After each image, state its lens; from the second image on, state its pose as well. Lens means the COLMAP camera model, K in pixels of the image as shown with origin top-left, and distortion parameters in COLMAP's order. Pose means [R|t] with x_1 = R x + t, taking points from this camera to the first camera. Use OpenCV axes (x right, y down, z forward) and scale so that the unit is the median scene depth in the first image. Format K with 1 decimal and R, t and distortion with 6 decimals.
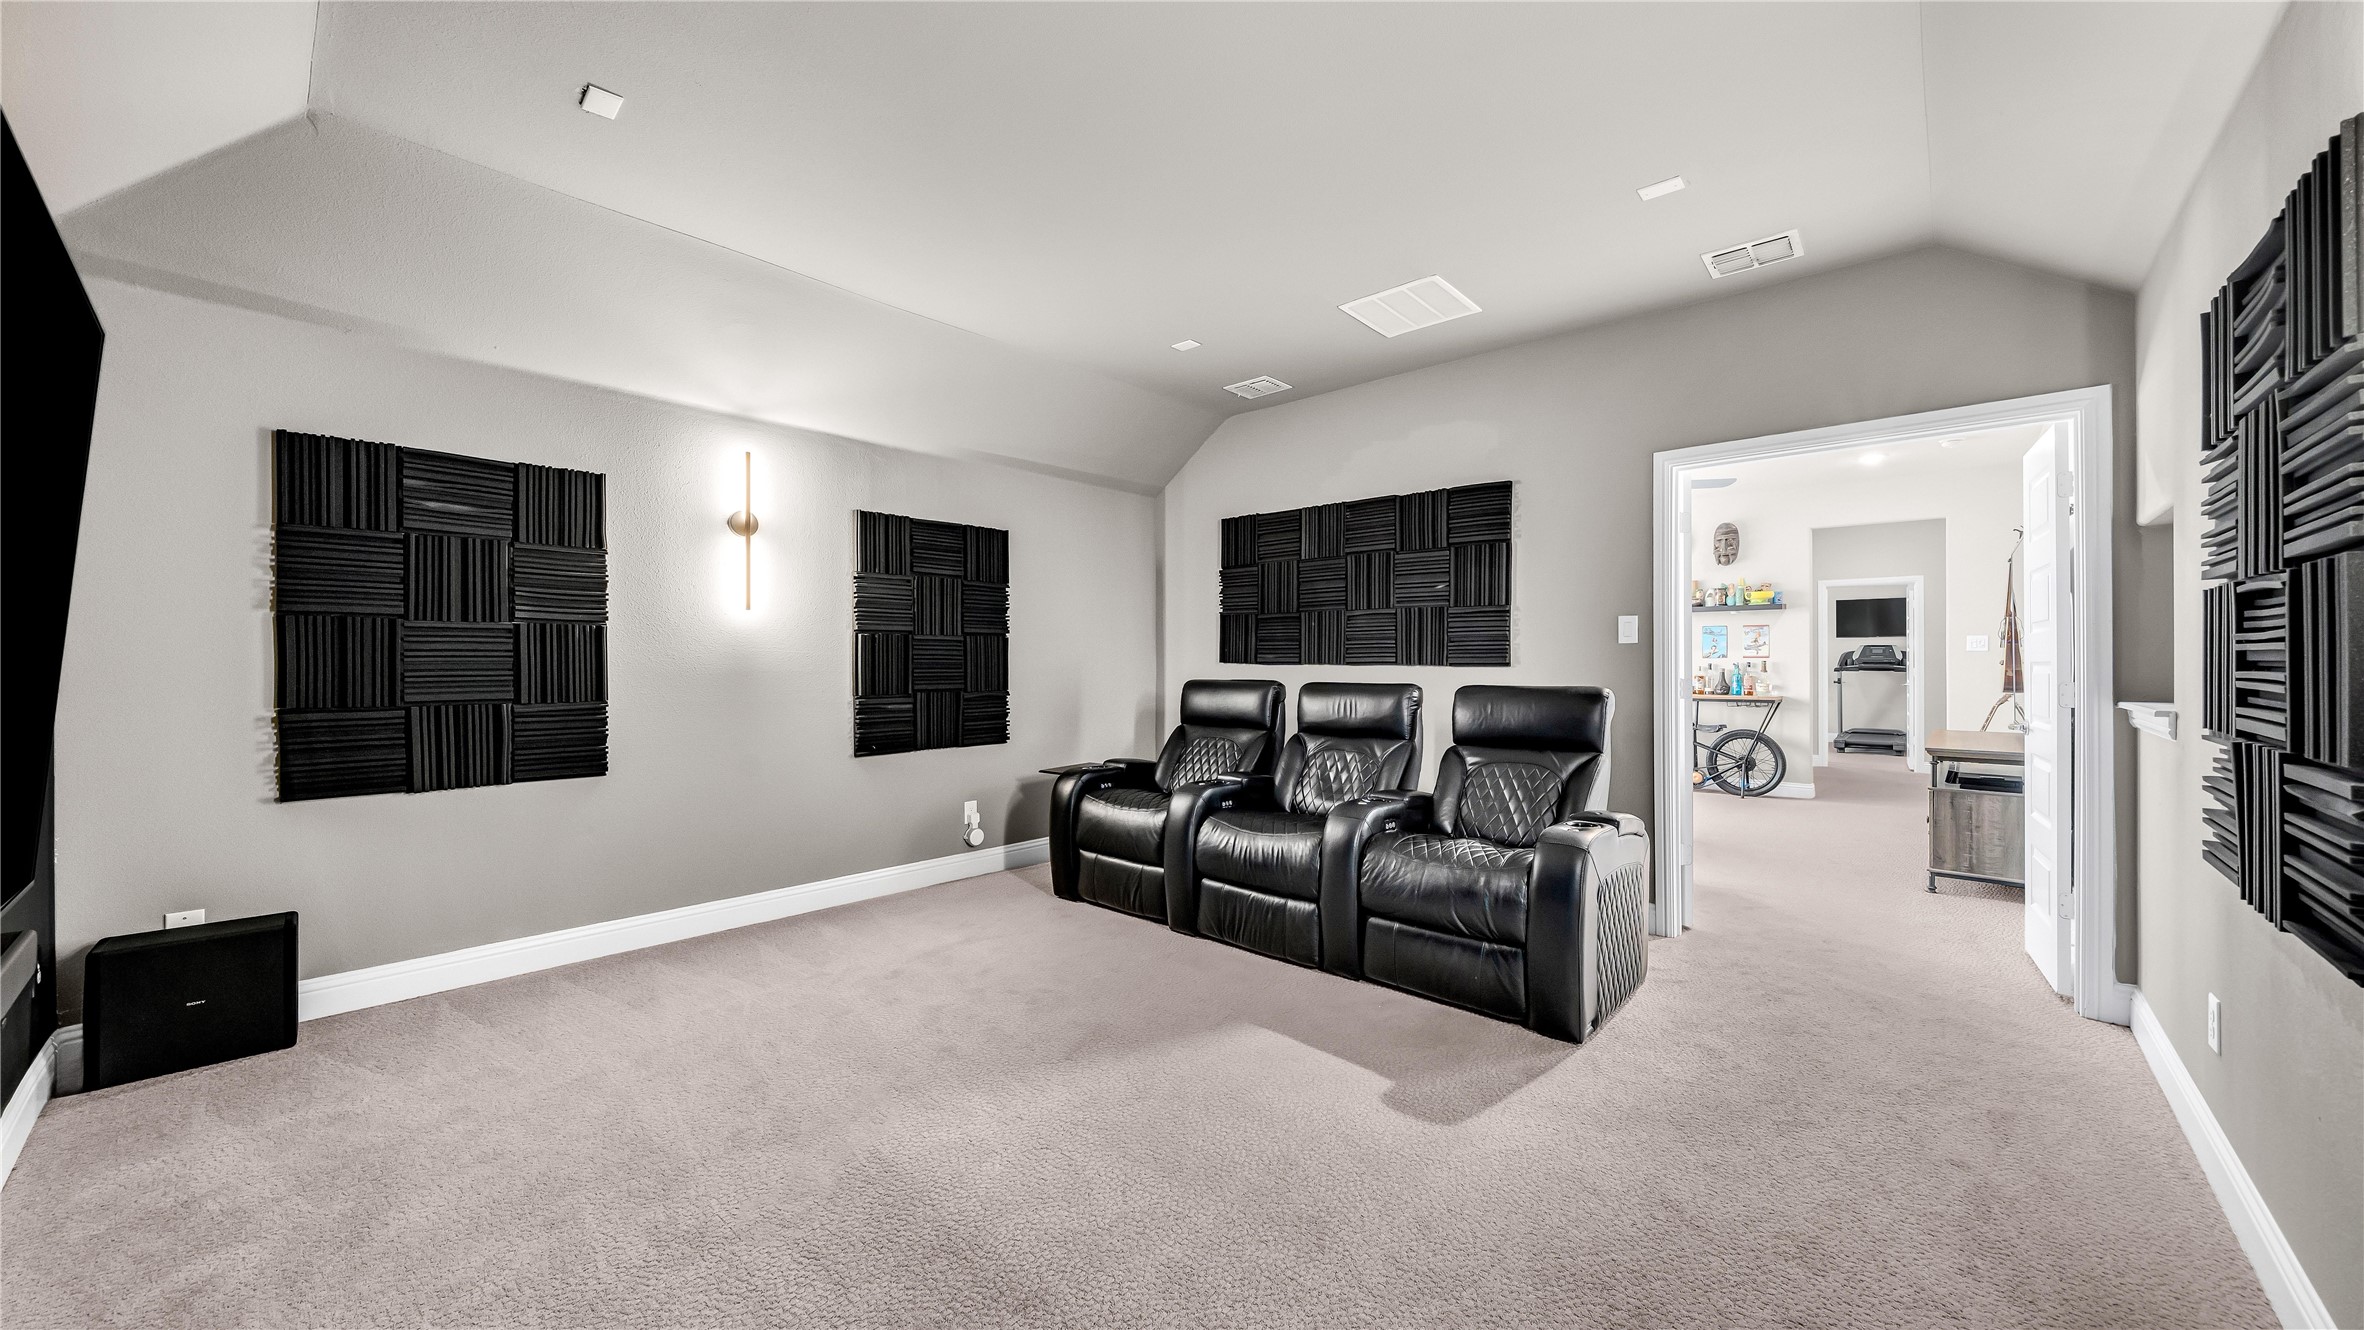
lens RADIAL K [[849.6, 0, 1182.0], [0, 849.6, 665.0], [0, 0, 1]] dist [-0.000560, -0.000022]
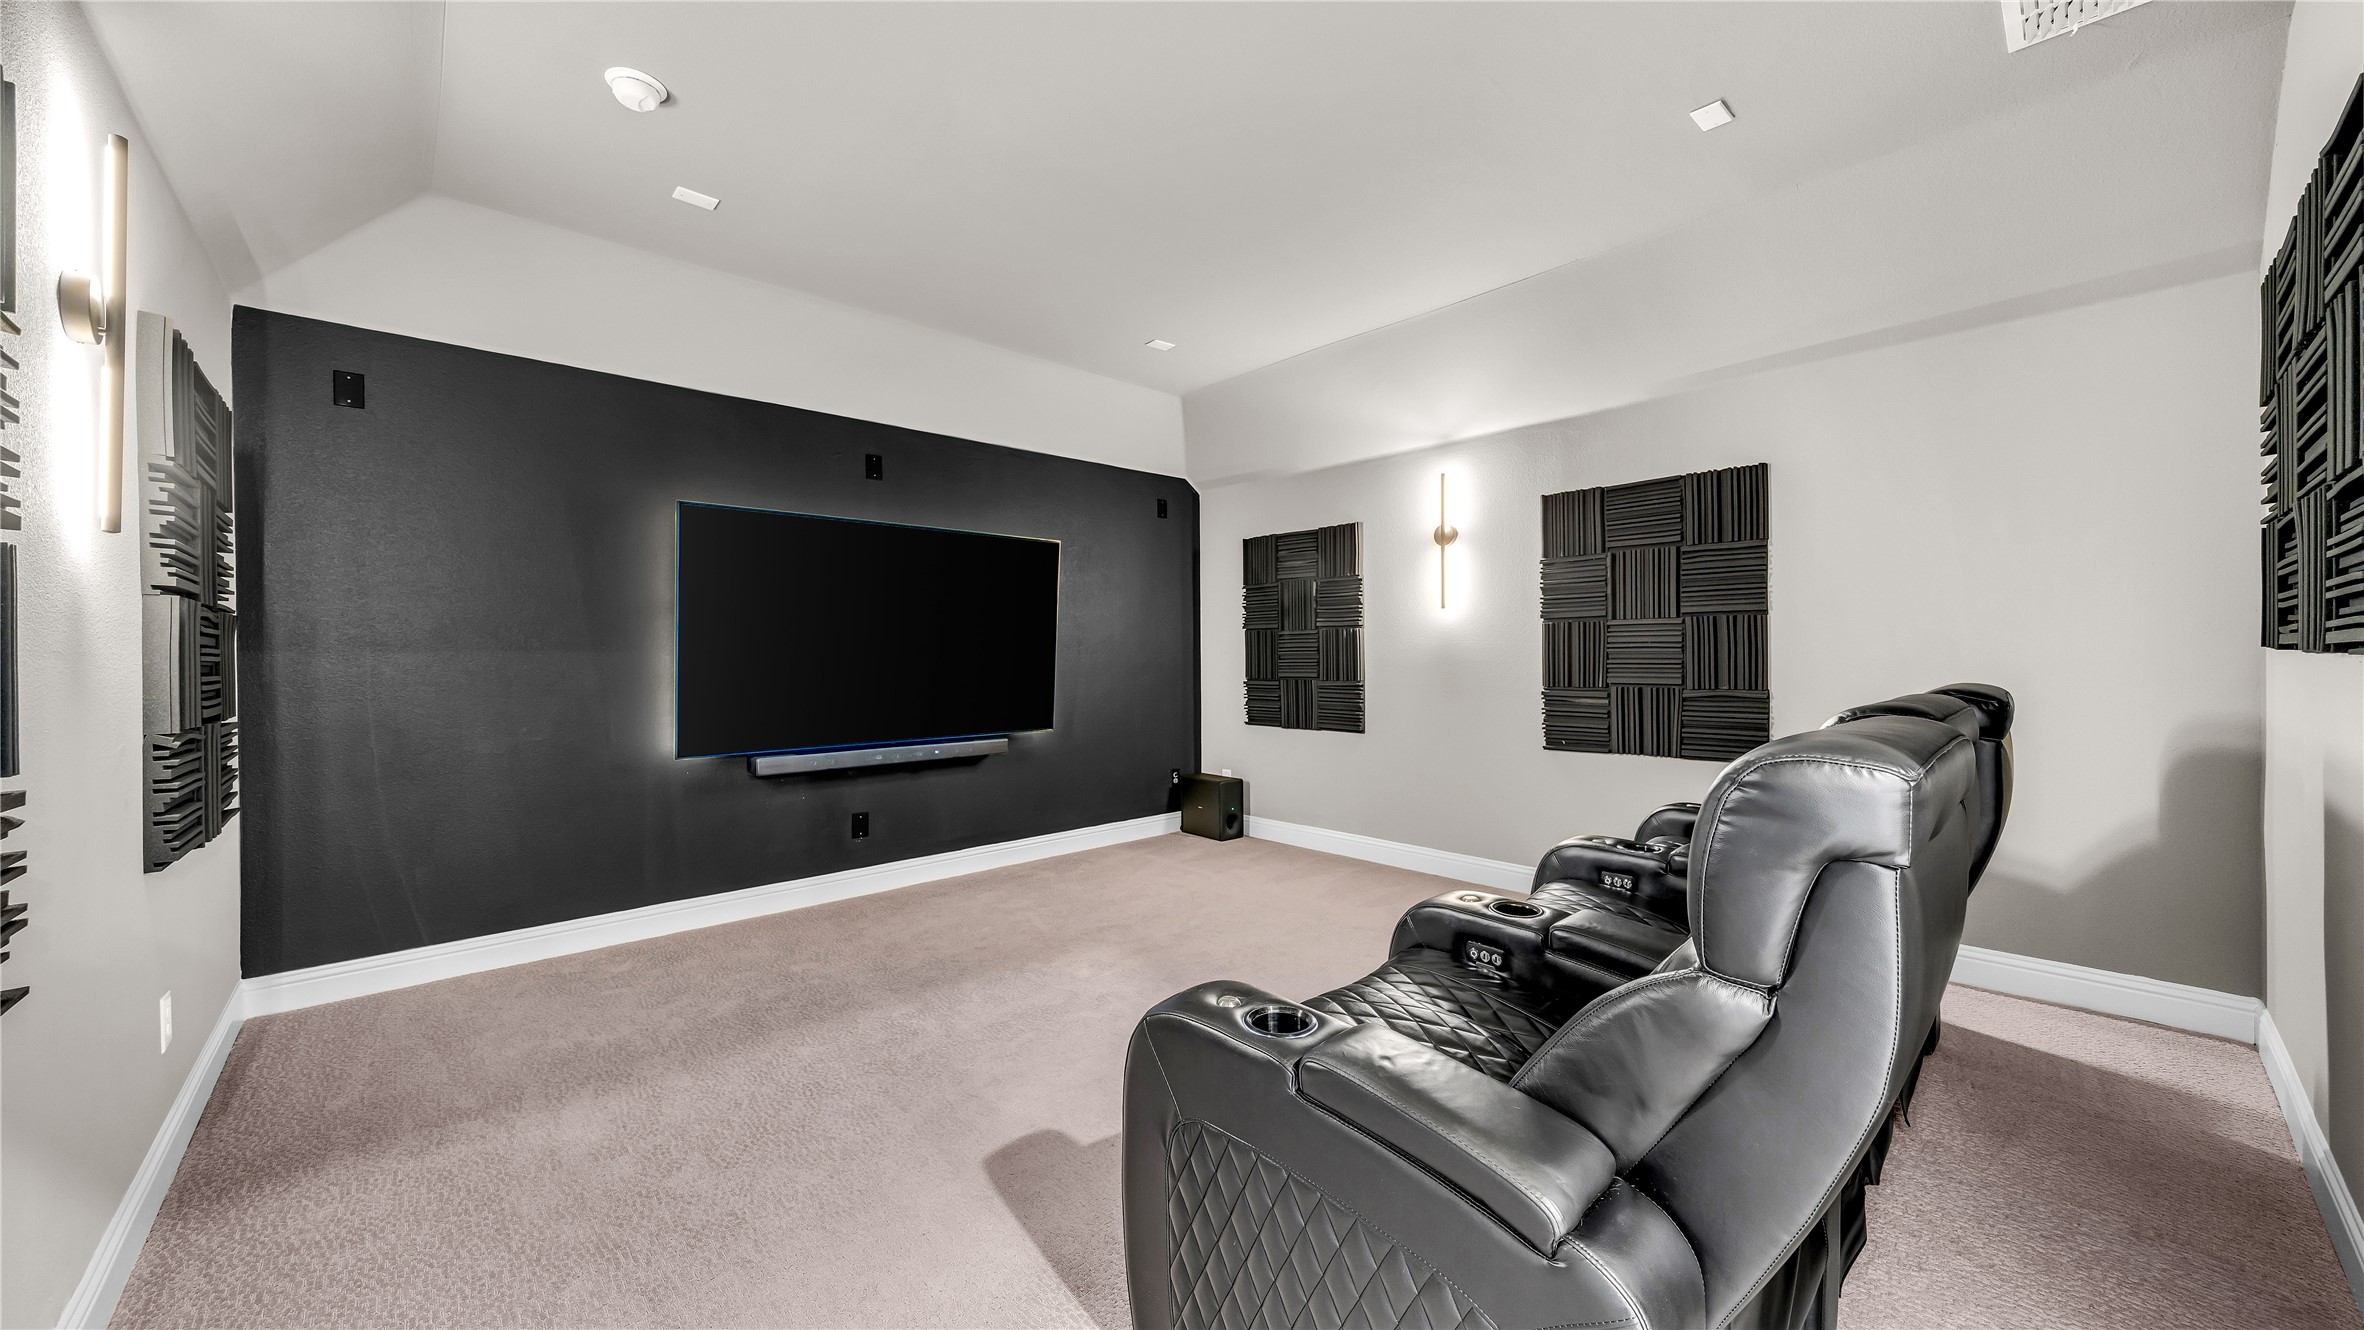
lens RADIAL K [[849.6, 0, 1182.0], [0, 849.6, 665.0], [0, 0, 1]] dist [-0.000560, -0.000022]
pose [[-0.083681, 0.011243, -0.996429, 0.677962], [0.003550, 0.999933, 0.010985, -0.001271], [0.996486, -0.002618, -0.083715, 0.732418]]
